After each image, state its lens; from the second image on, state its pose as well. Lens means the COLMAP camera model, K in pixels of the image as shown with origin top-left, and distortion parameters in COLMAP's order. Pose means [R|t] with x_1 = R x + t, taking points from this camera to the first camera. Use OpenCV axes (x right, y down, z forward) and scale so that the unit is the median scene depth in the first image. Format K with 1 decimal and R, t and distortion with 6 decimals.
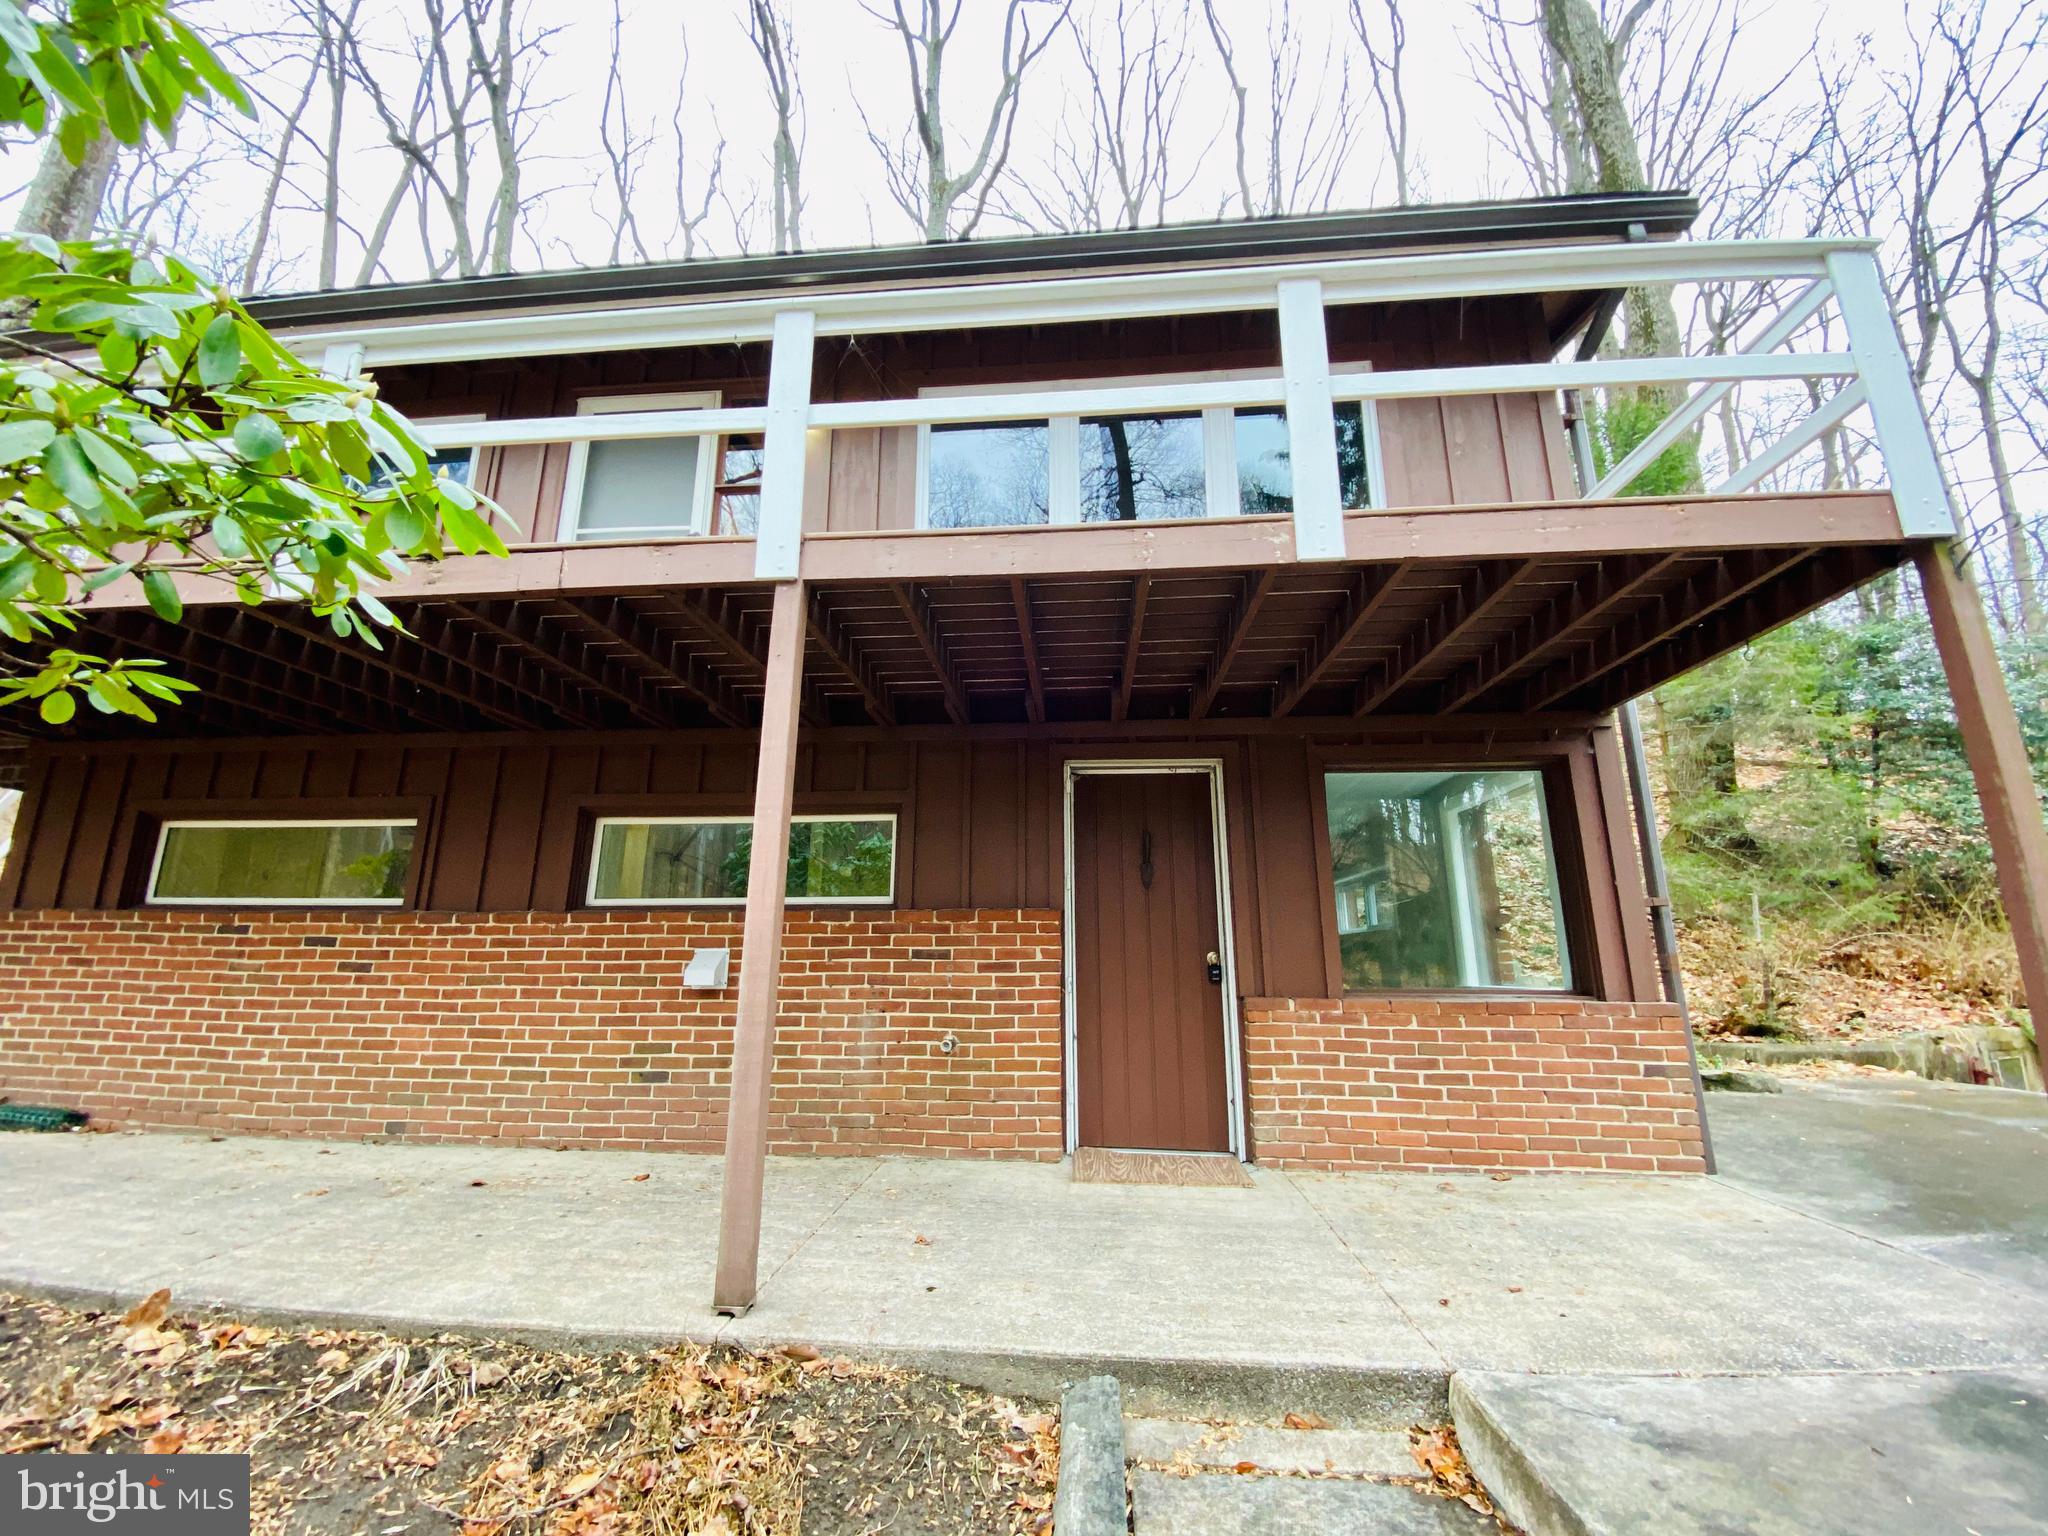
lens RADIAL K [[840.7, 0, 1024.0], [0, 840.7, 768.0], [0, 0, 1]] dist [0.003114, -0.014576]
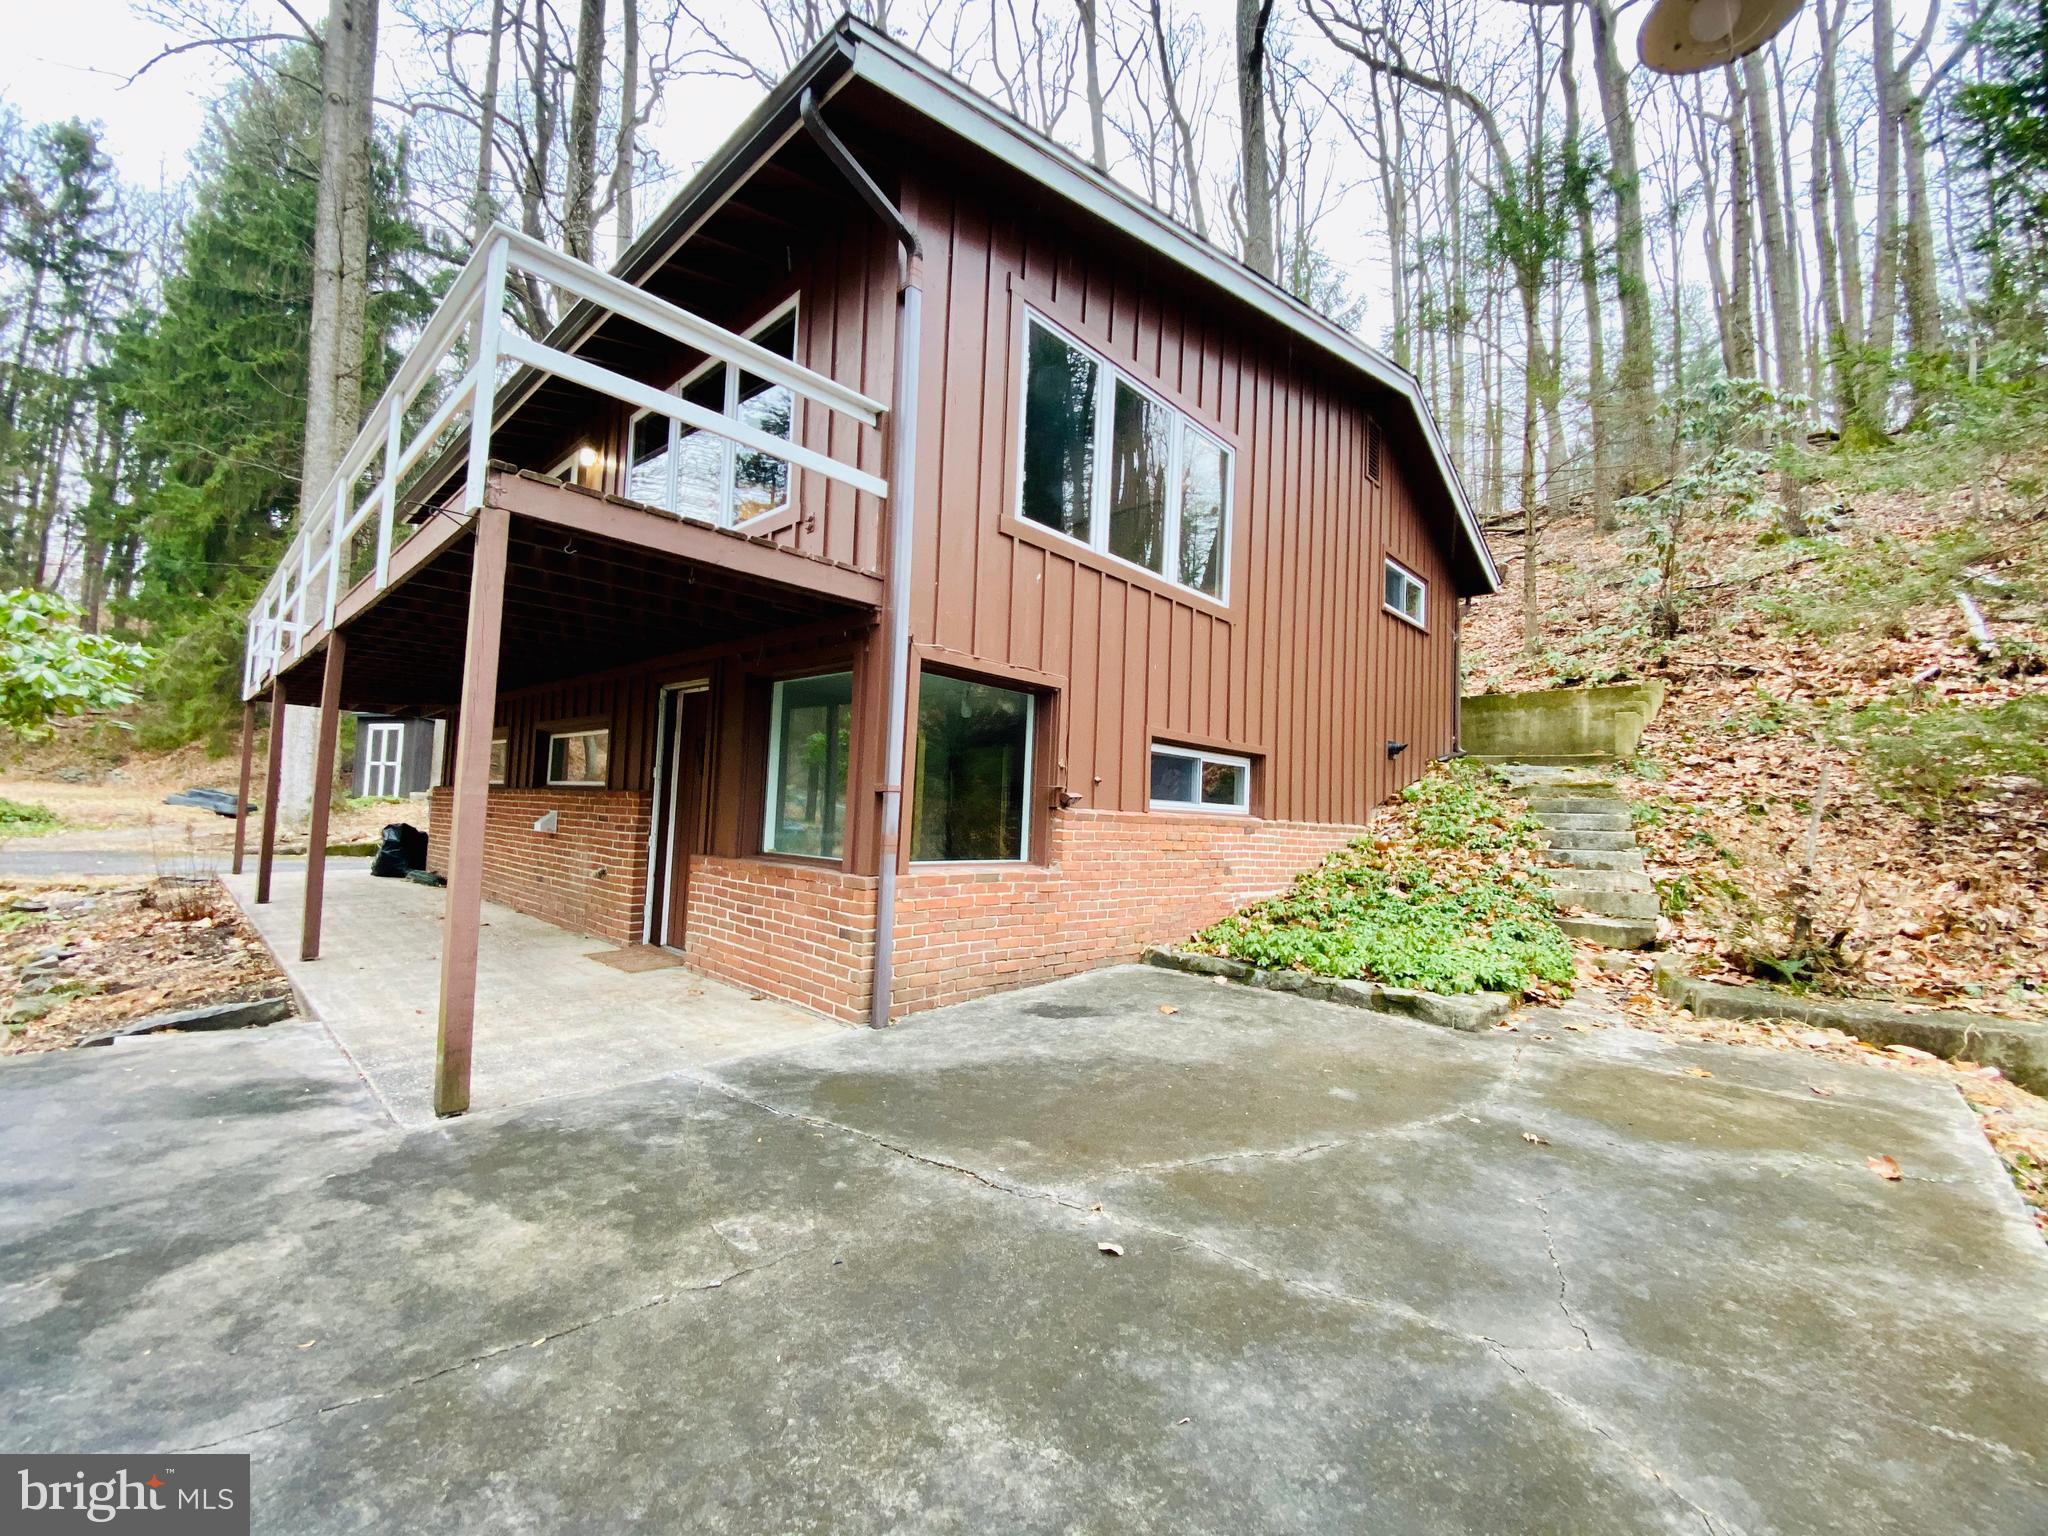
lens RADIAL K [[840.7, 0, 1024.0], [0, 840.7, 768.0], [0, 0, 1]] dist [0.003114, -0.014576]
pose [[0.788056, -0.010878, -0.615507, 1.356120], [0.103463, 0.987962, 0.115007, 0.029302], [0.606847, -0.154314, 0.779695, 0.244453]]
